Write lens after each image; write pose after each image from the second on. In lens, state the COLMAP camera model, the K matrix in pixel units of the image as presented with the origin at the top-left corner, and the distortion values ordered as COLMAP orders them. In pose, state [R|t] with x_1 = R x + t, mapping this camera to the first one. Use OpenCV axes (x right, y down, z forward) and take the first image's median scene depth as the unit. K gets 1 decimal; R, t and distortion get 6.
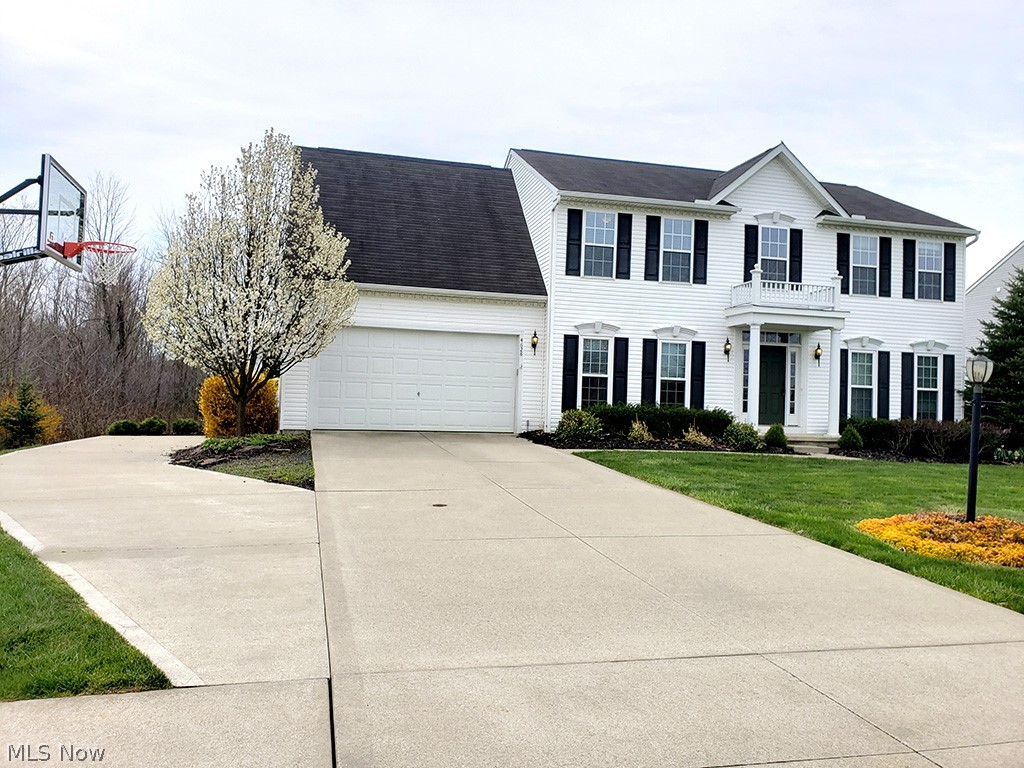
lens RADIAL K [[787.7, 0, 512.0], [0, 787.7, 384.0], [0, 0, 1]] dist [0.015674, 0.003596]
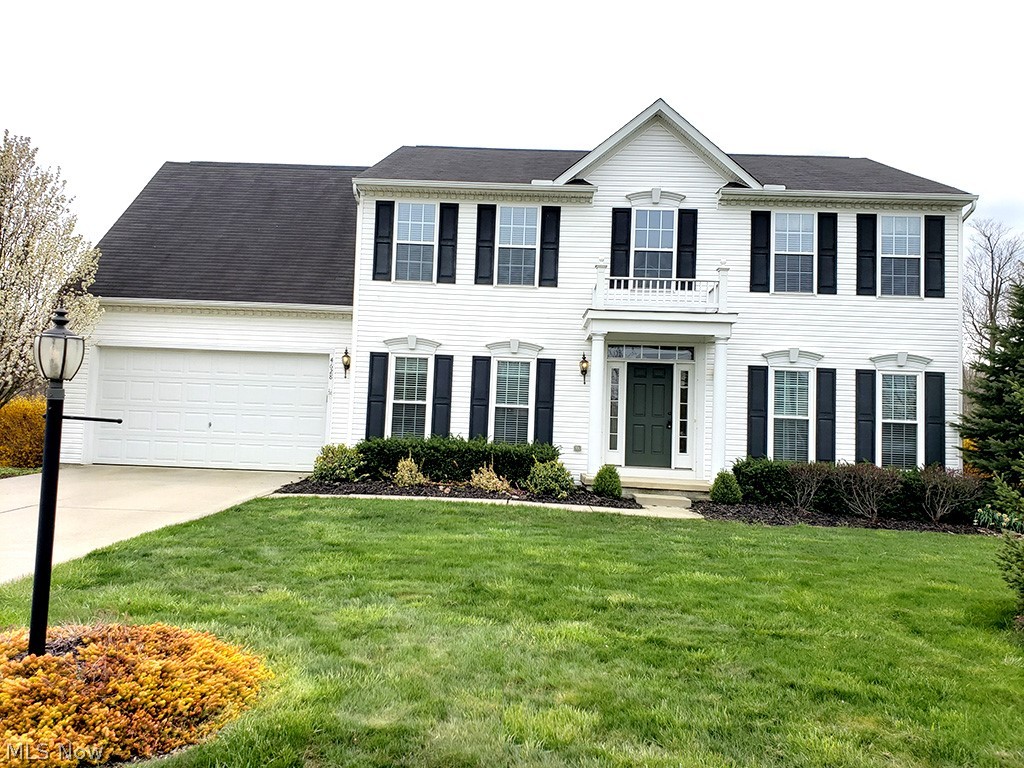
lens RADIAL K [[913.1, 0, 511.5], [0, 913.1, 353.5], [0, 0, 1]] dist [0.294673, -0.704215]
pose [[0.967891, -0.019858, -0.250586, 0.422503], [-0.000552, 0.996704, -0.081117, 0.014837], [0.251371, 0.078650, 0.964690, 0.107790]]
